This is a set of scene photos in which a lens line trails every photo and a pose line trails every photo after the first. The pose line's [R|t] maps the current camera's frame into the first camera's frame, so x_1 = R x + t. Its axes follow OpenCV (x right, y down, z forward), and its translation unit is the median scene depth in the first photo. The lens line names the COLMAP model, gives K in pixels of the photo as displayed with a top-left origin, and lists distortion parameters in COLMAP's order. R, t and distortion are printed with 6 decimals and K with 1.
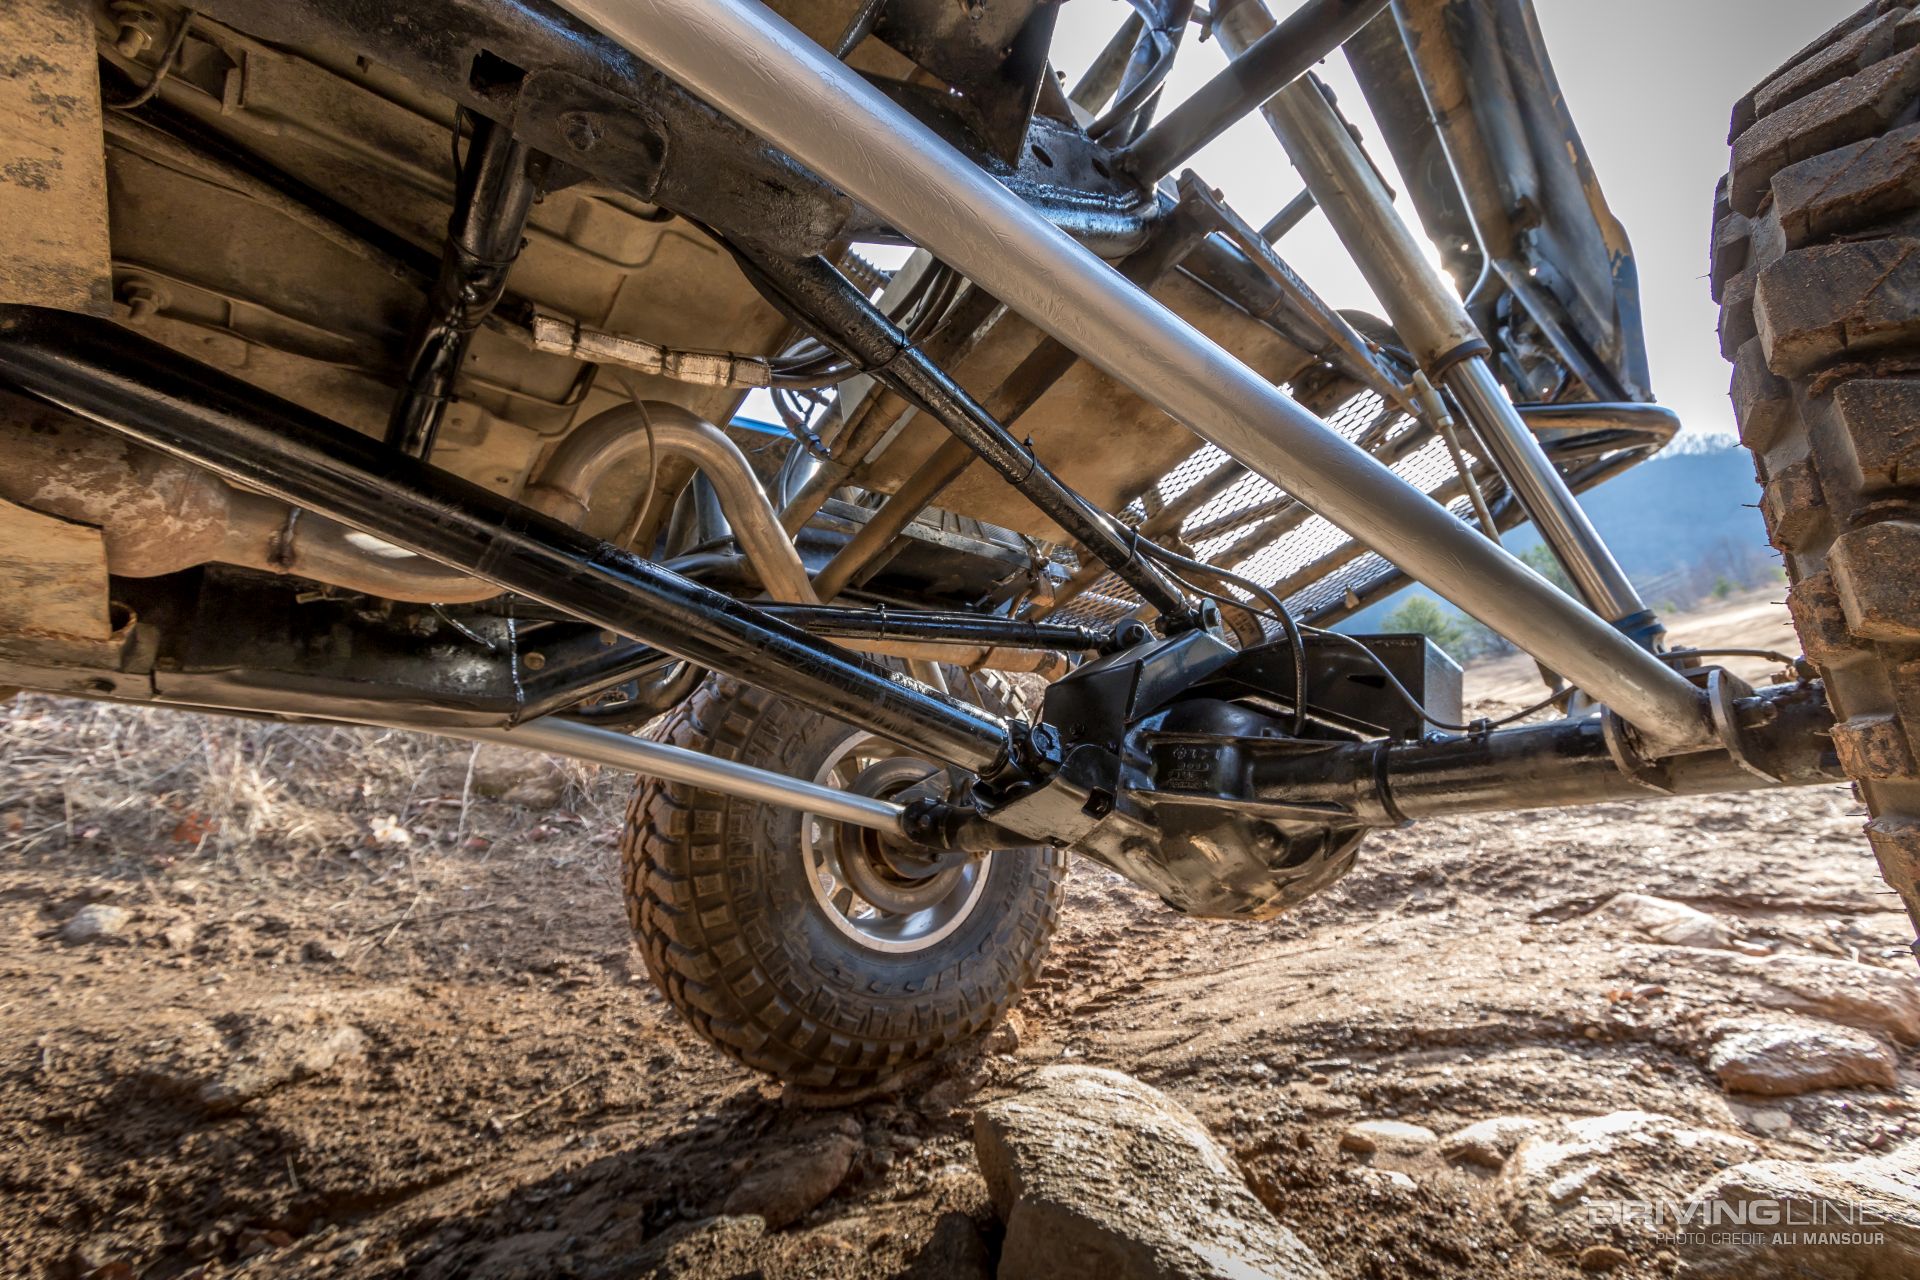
lens RADIAL K [[868.6, 0, 962.3], [0, 868.6, 641.3], [0, 0, 1]] dist [-0.002674, 0.001022]
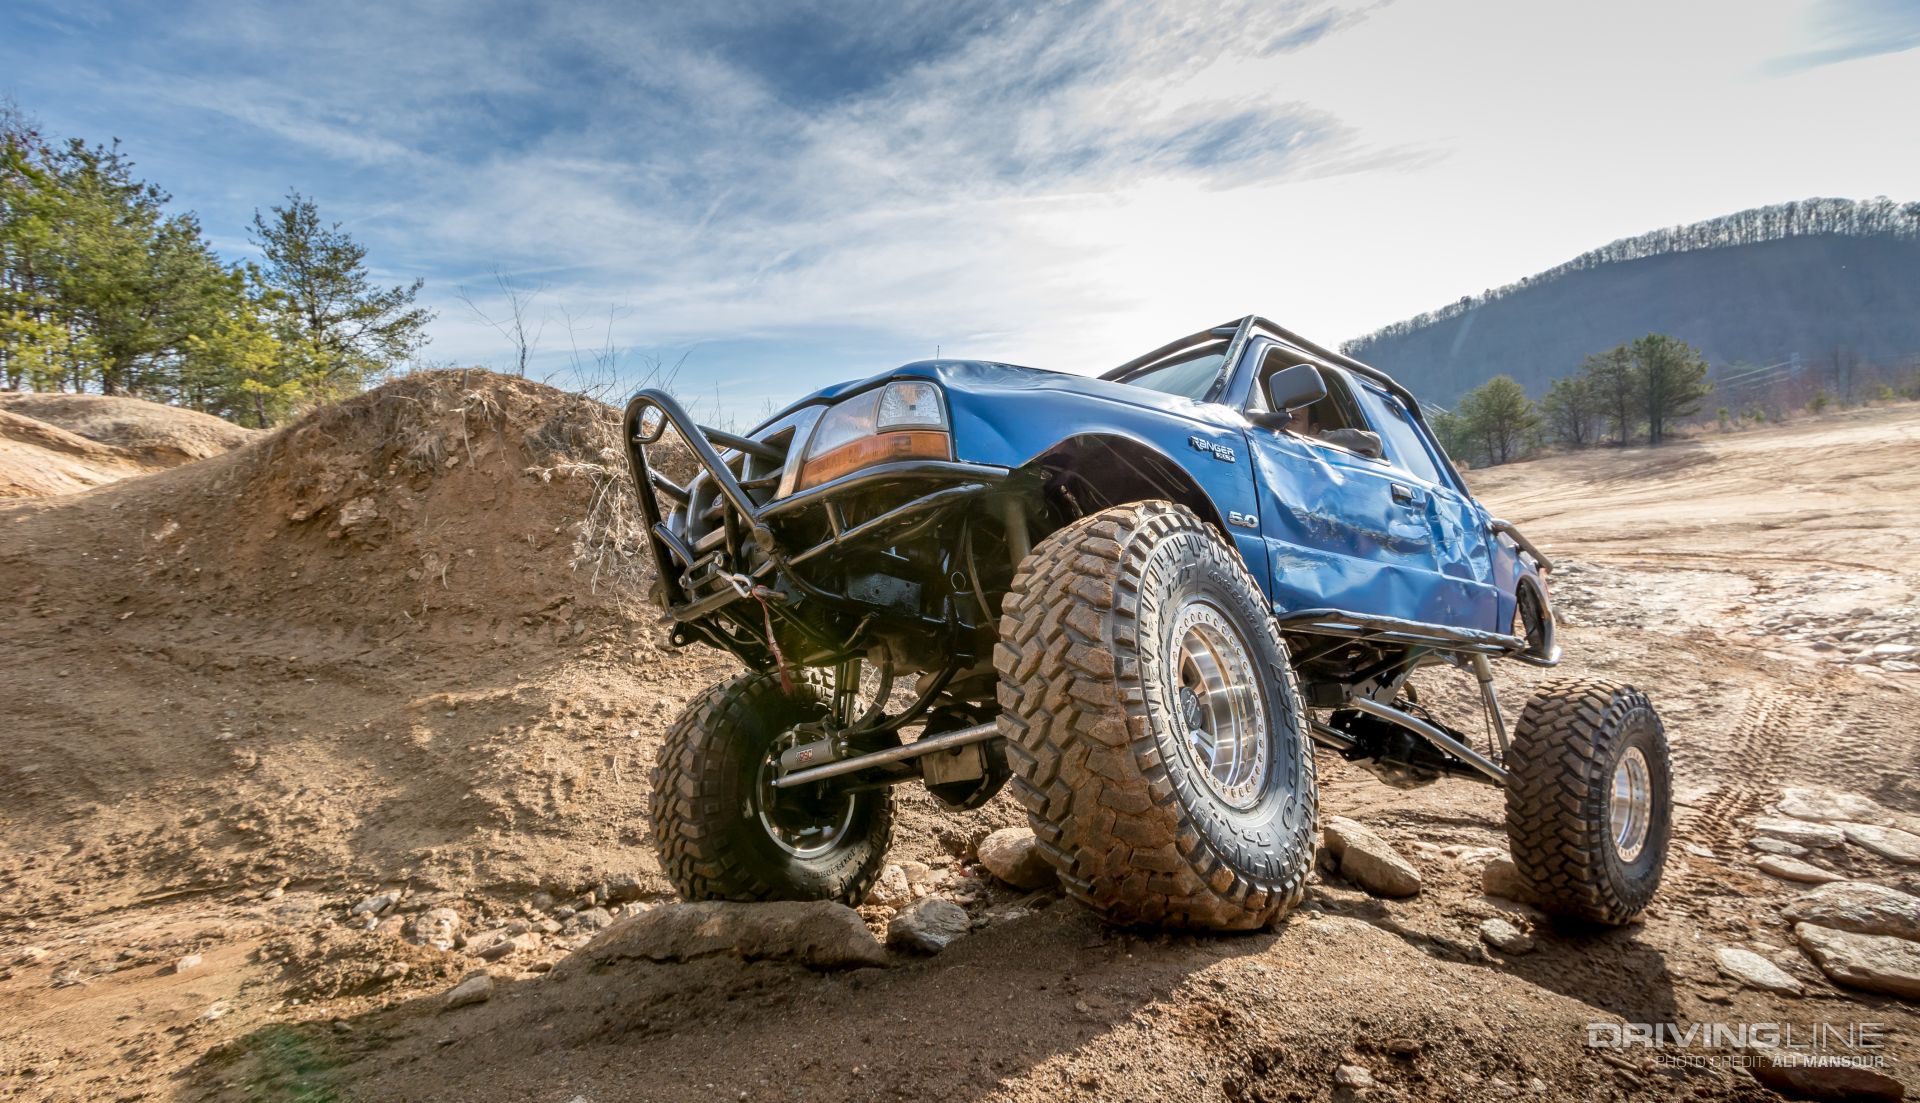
lens RADIAL K [[892.1, 0, 958.9], [0, 892.1, 548.1], [0, 0, 1]] dist [-0.002870, -0.000337]
pose [[0.993453, 0.110351, -0.029558, -0.625723], [-0.100694, 0.968040, 0.229696, -0.546420], [0.053961, -0.225216, 0.972813, -1.034133]]
